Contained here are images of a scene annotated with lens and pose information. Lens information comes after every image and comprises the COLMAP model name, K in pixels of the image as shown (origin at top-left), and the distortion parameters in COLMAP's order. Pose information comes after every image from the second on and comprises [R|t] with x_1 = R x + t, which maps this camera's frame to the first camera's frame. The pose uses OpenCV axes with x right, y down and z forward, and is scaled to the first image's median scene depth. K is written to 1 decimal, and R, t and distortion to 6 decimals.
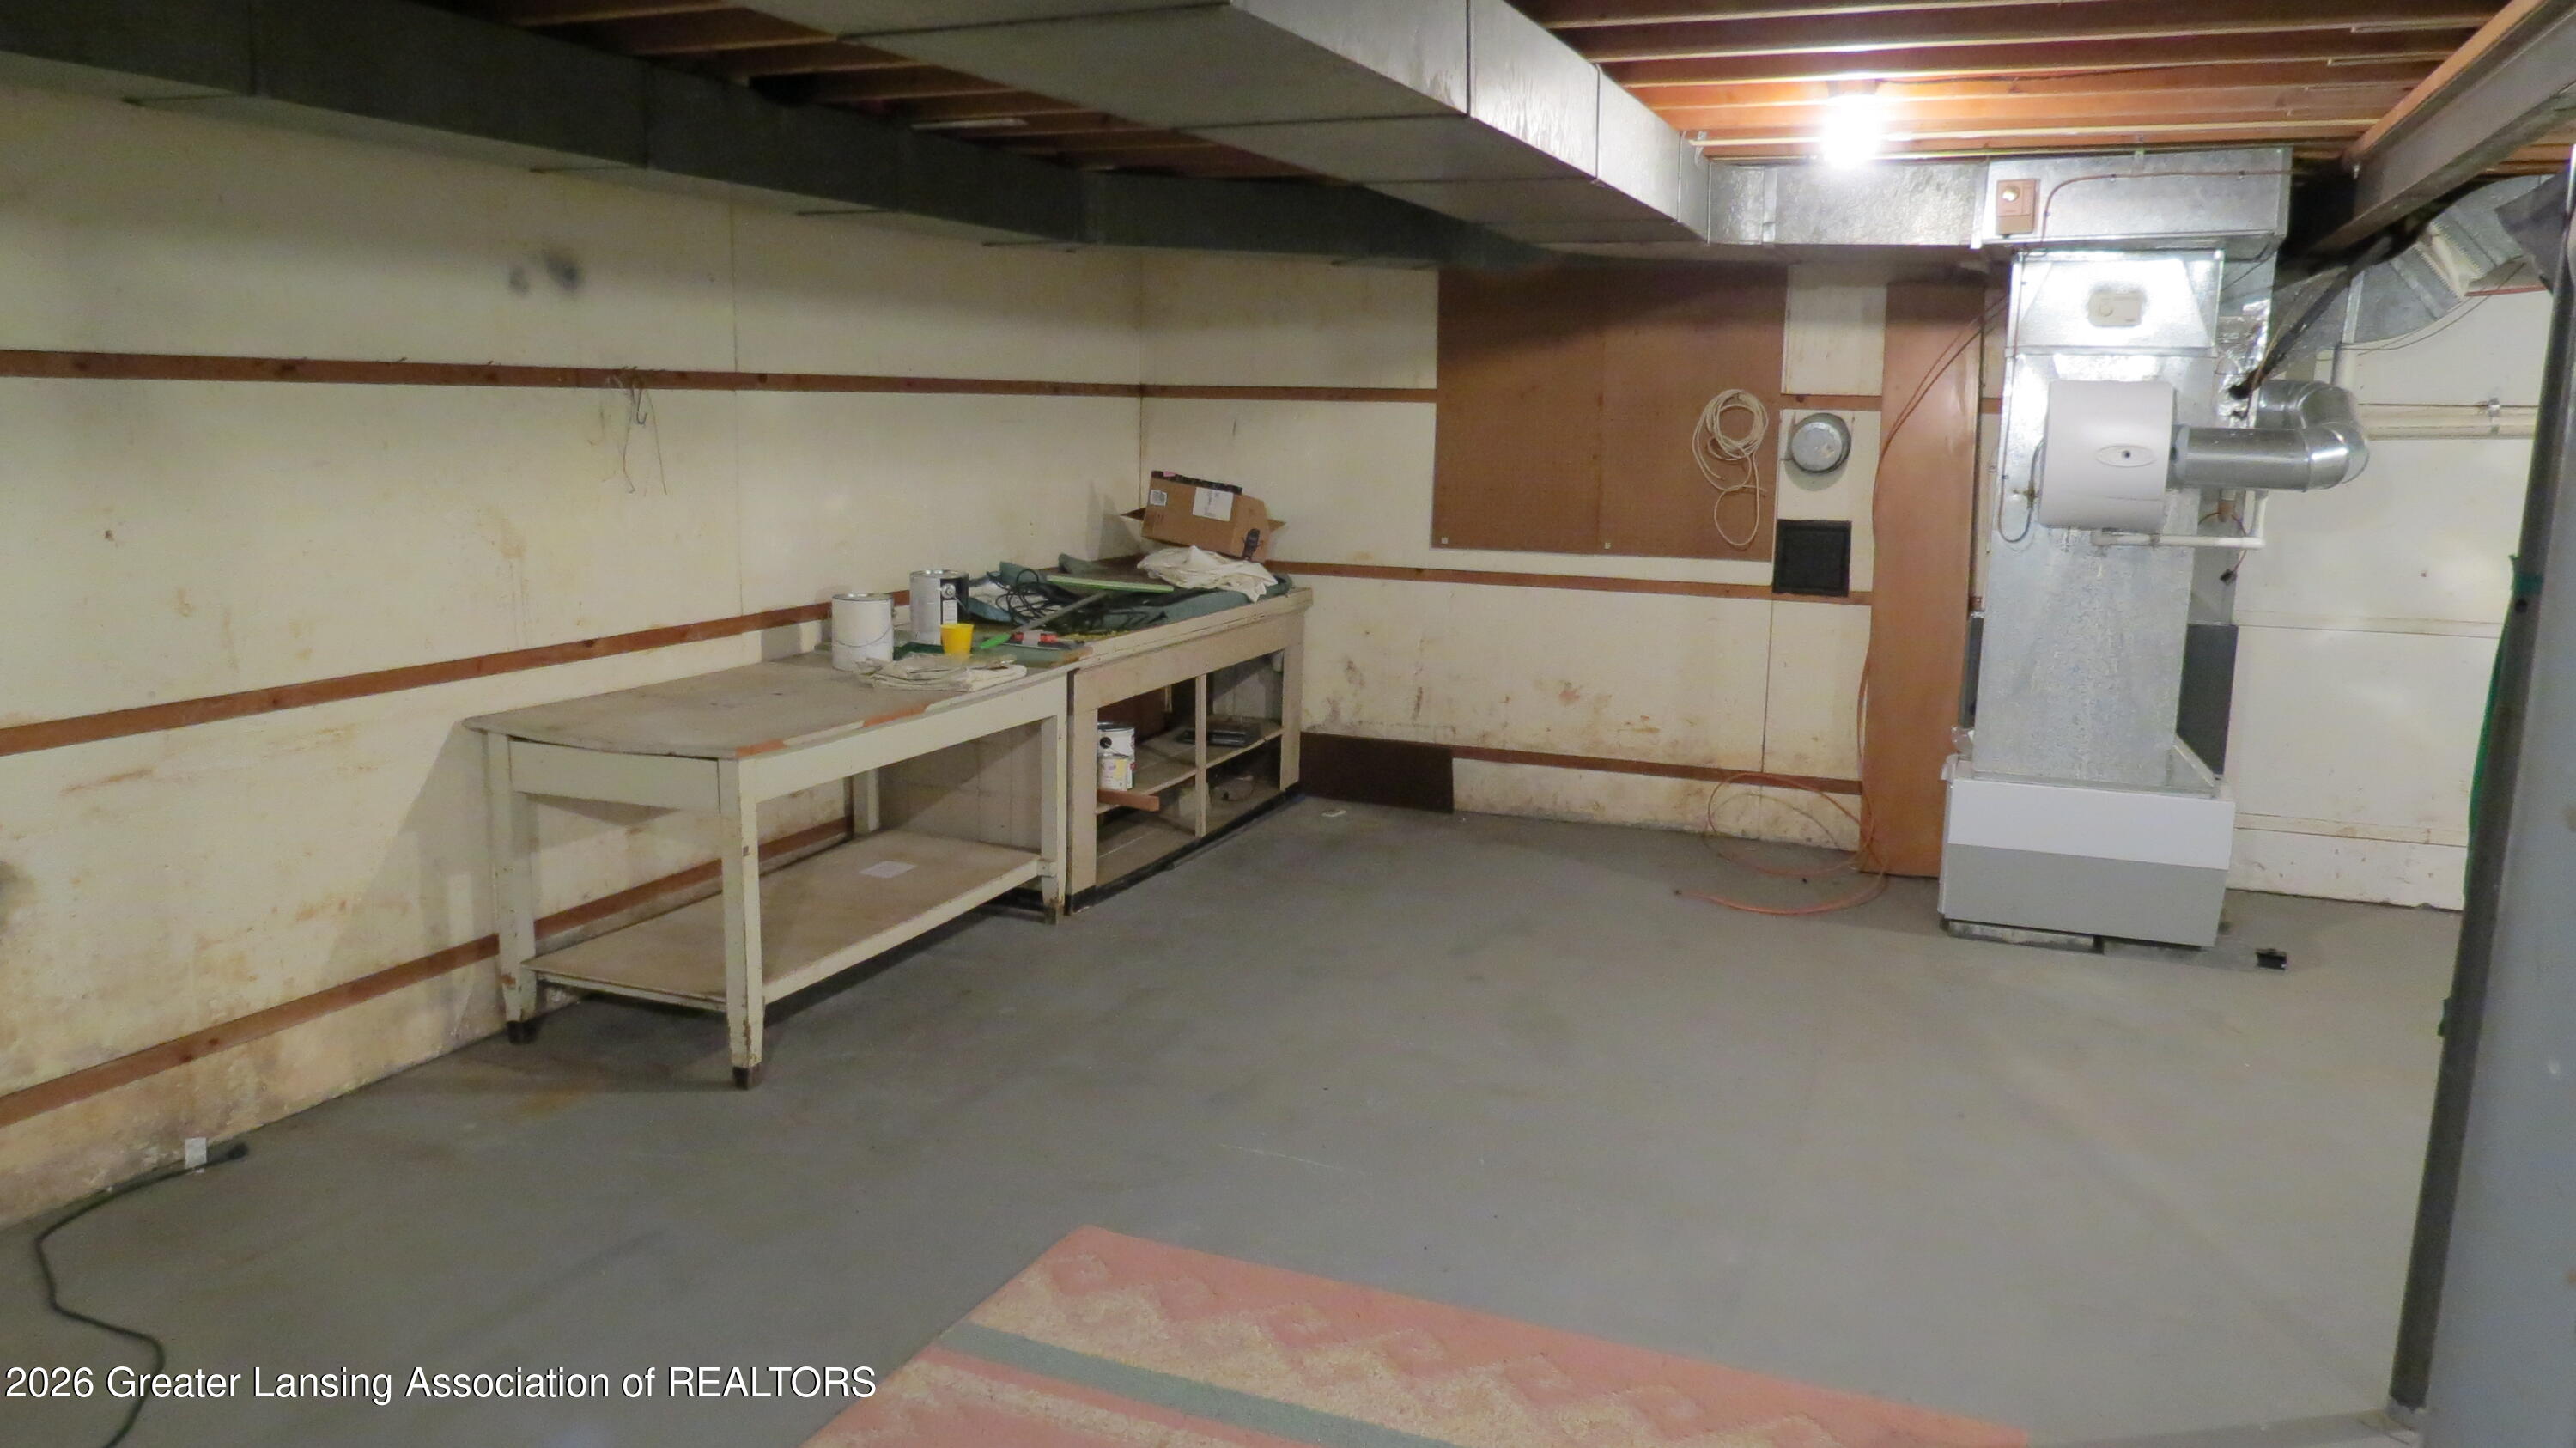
lens RADIAL K [[1847.6, 0, 1290.5], [0, 1847.6, 725.6], [0, 0, 1]] dist [-0.023919, 0.009437]
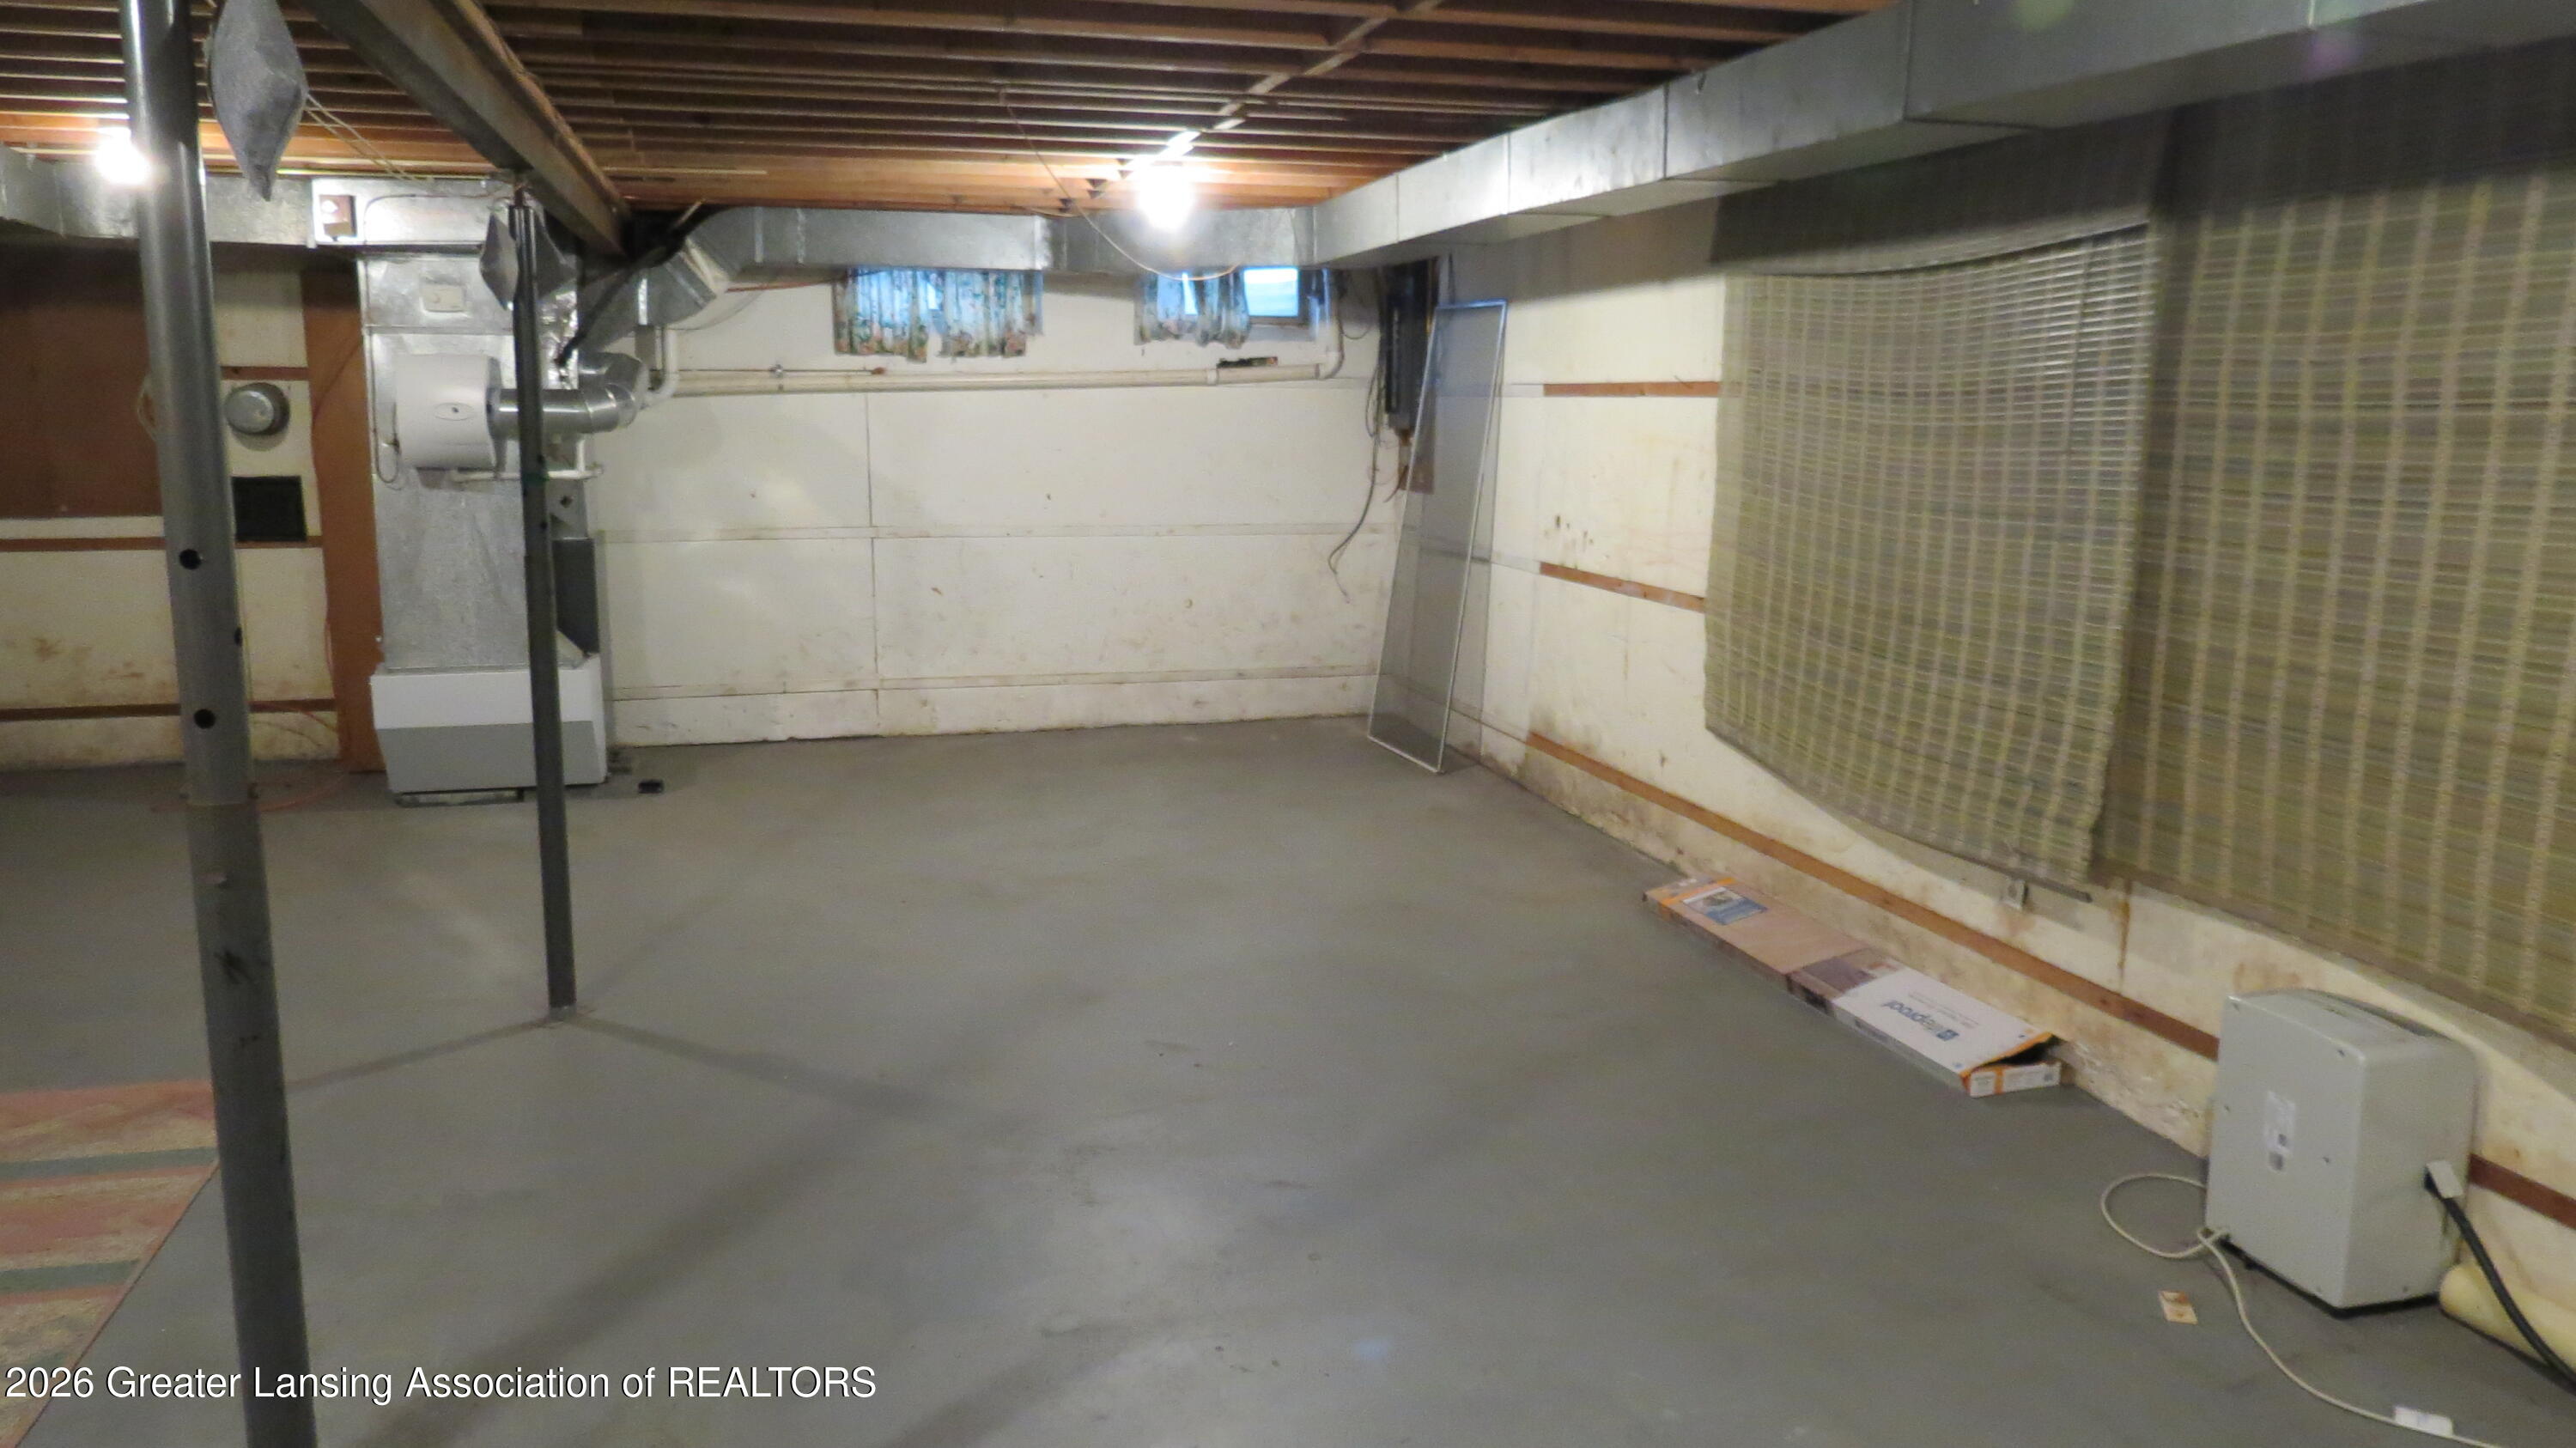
lens RADIAL K [[1847.6, 0, 1280.4], [0, 1847.6, 720.4], [0, 0, 1]] dist [-0.023919, 0.009437]
pose [[0.791424, -0.118109, 0.599749, 0.094470], [0.110555, 0.992632, 0.049592, 0.061116], [-0.601187, 0.027057, 0.798650, -0.333361]]
